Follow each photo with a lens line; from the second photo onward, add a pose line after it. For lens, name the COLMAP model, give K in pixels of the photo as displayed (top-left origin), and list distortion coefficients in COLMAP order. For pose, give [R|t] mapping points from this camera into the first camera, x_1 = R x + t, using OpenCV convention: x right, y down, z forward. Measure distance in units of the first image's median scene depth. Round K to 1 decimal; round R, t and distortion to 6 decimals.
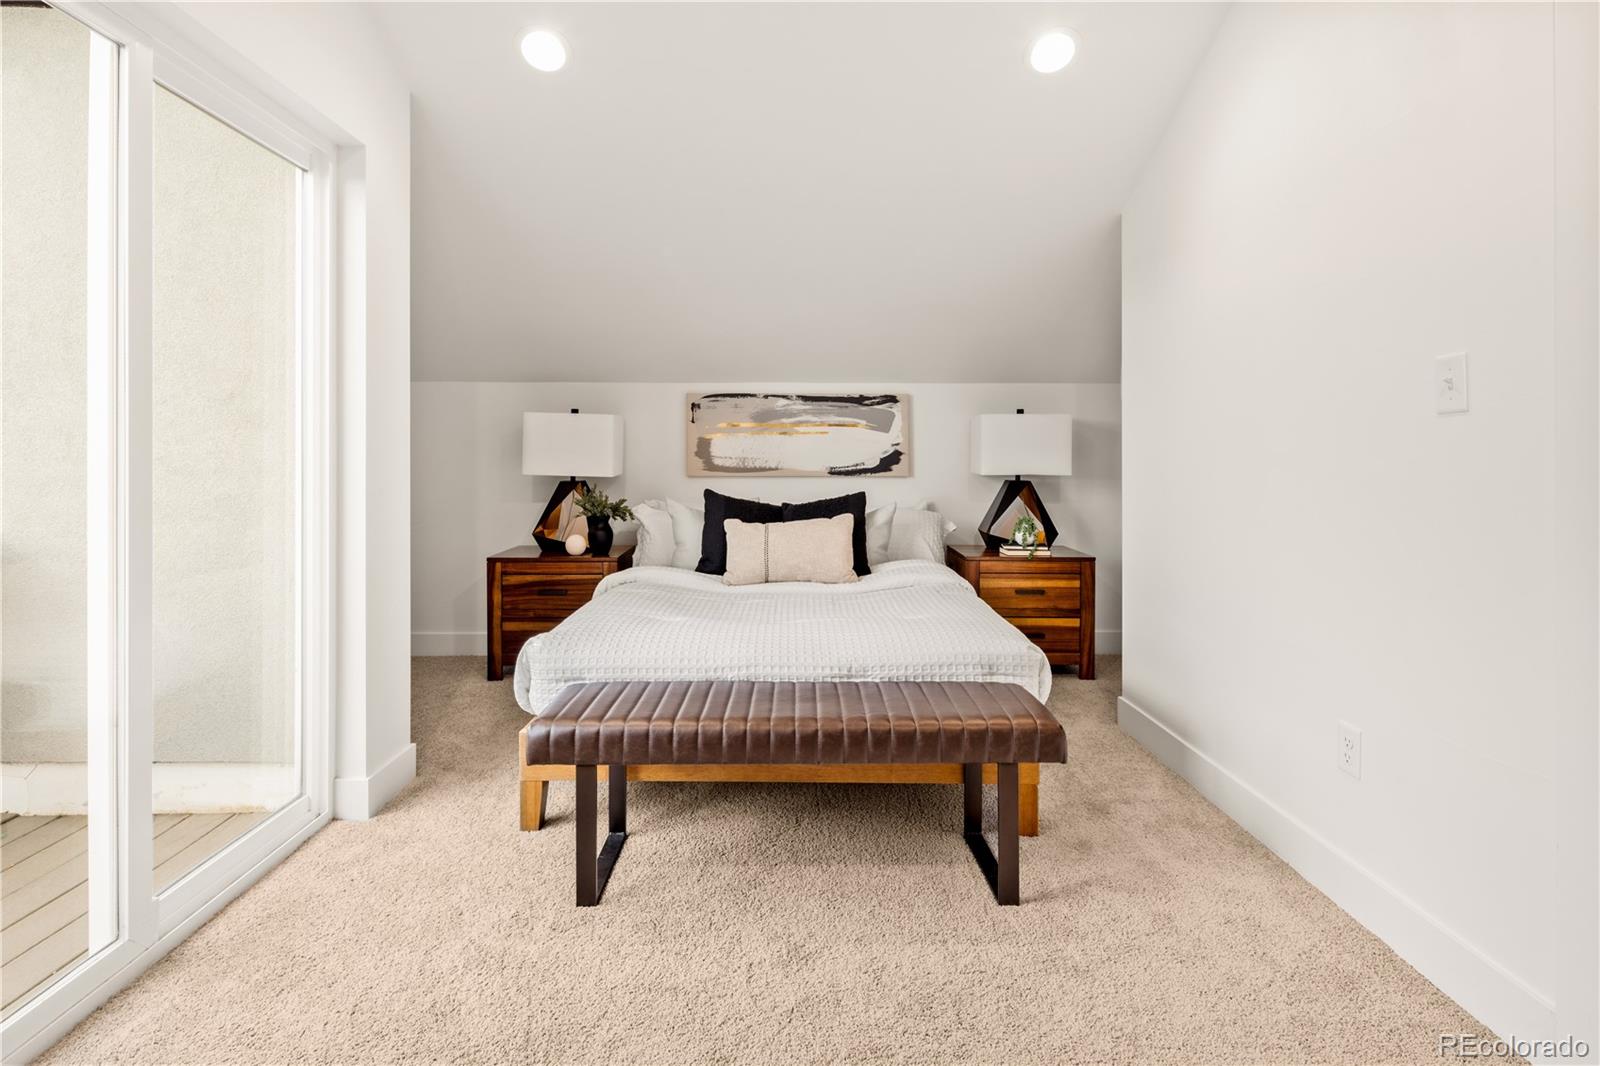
lens RADIAL K [[787.1, 0, 797.9], [0, 787.1, 458.0], [0, 0, 1]] dist [0.003649, -0.006233]
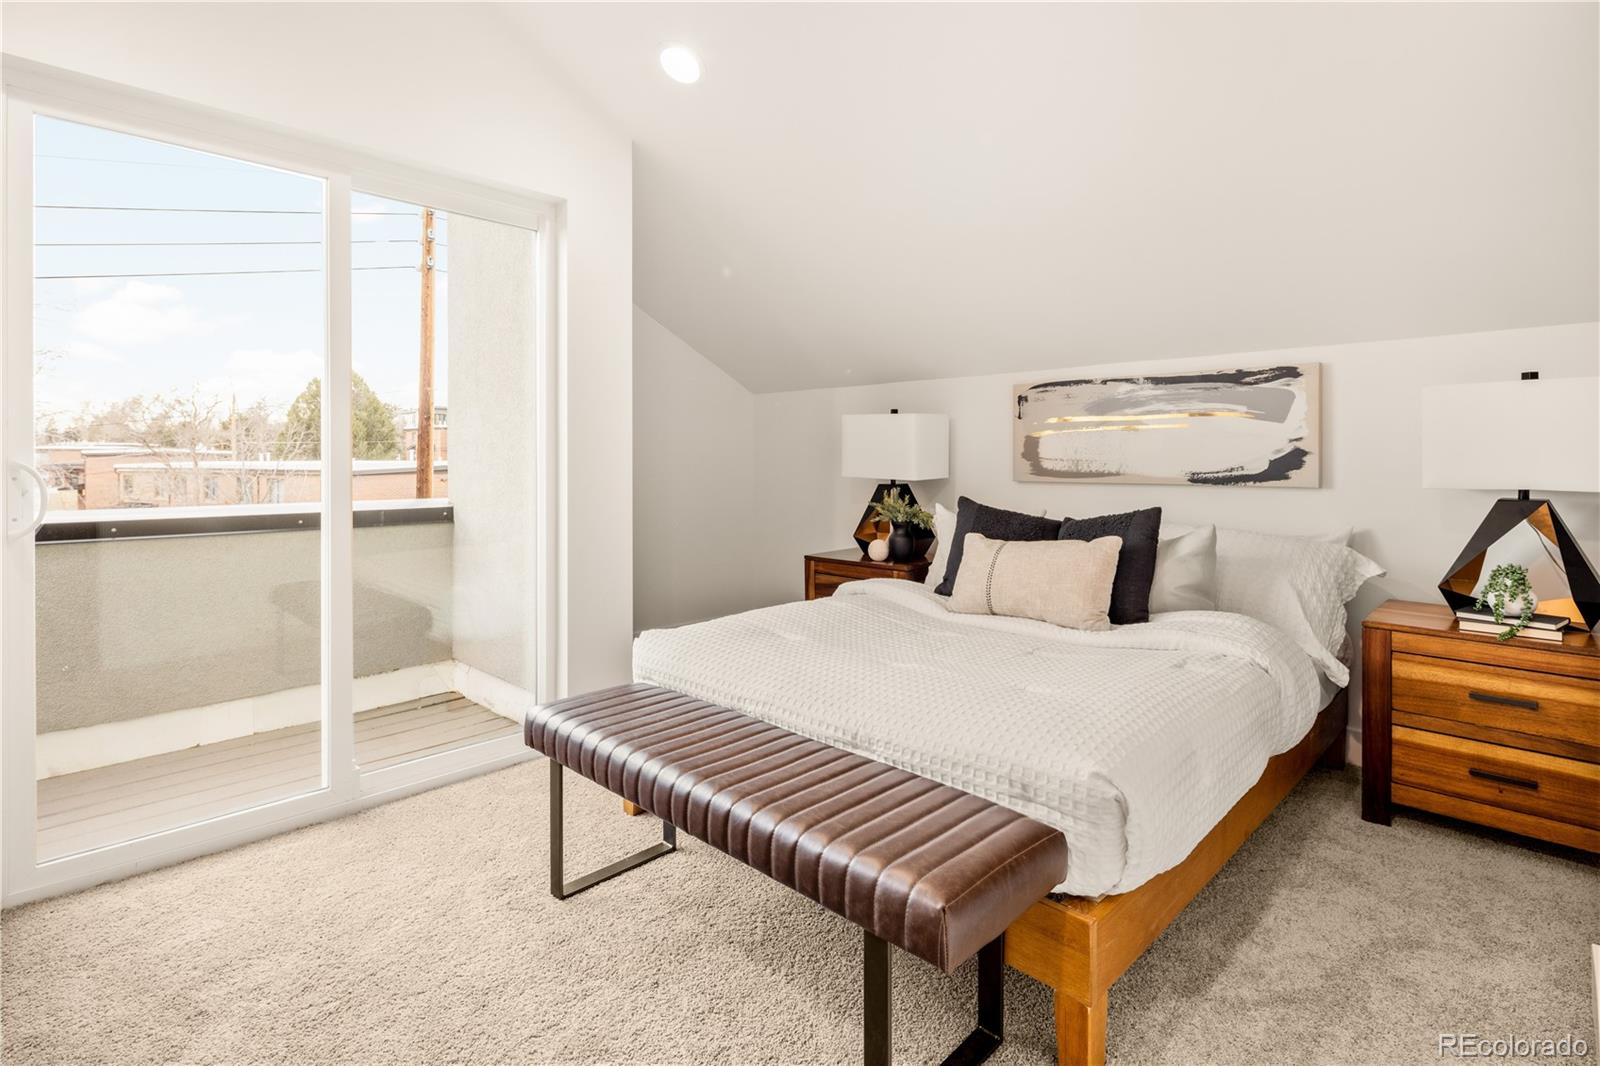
lens RADIAL K [[790.6, 0, 798.9], [0, 790.6, 462.0], [0, 0, 1]] dist [-0.000507, -0.000579]
pose [[0.698842, 0.000915, -0.715276, 0.319578], [0.000916, 0.999997, 0.002174, 0.000039], [0.715276, -0.002175, 0.698839, 0.235080]]
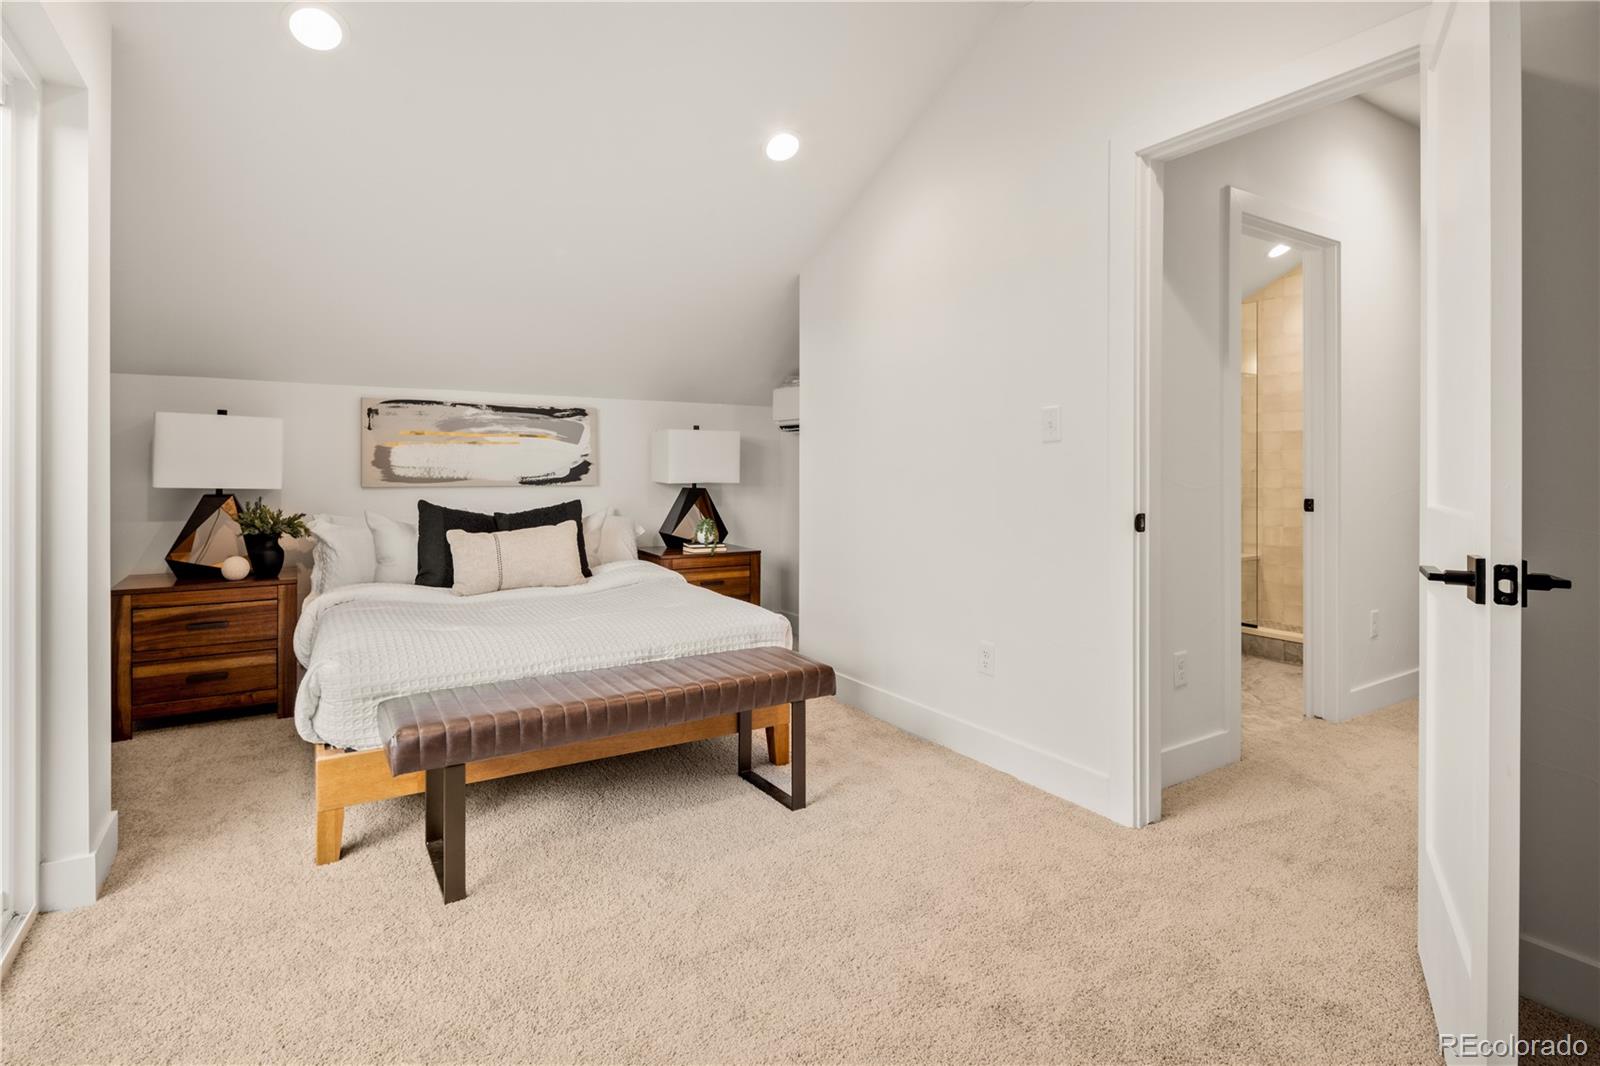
lens RADIAL K [[789.4, 0, 792.9], [0, 789.4, 469.0], [0, 0, 1]] dist [-0.000014, -0.001300]
pose [[0.850575, 0.001209, 0.525852, -0.202225], [-0.001987, 0.999998, 0.000915, -0.000235], [-0.525849, -0.001824, 0.850576, -0.052548]]
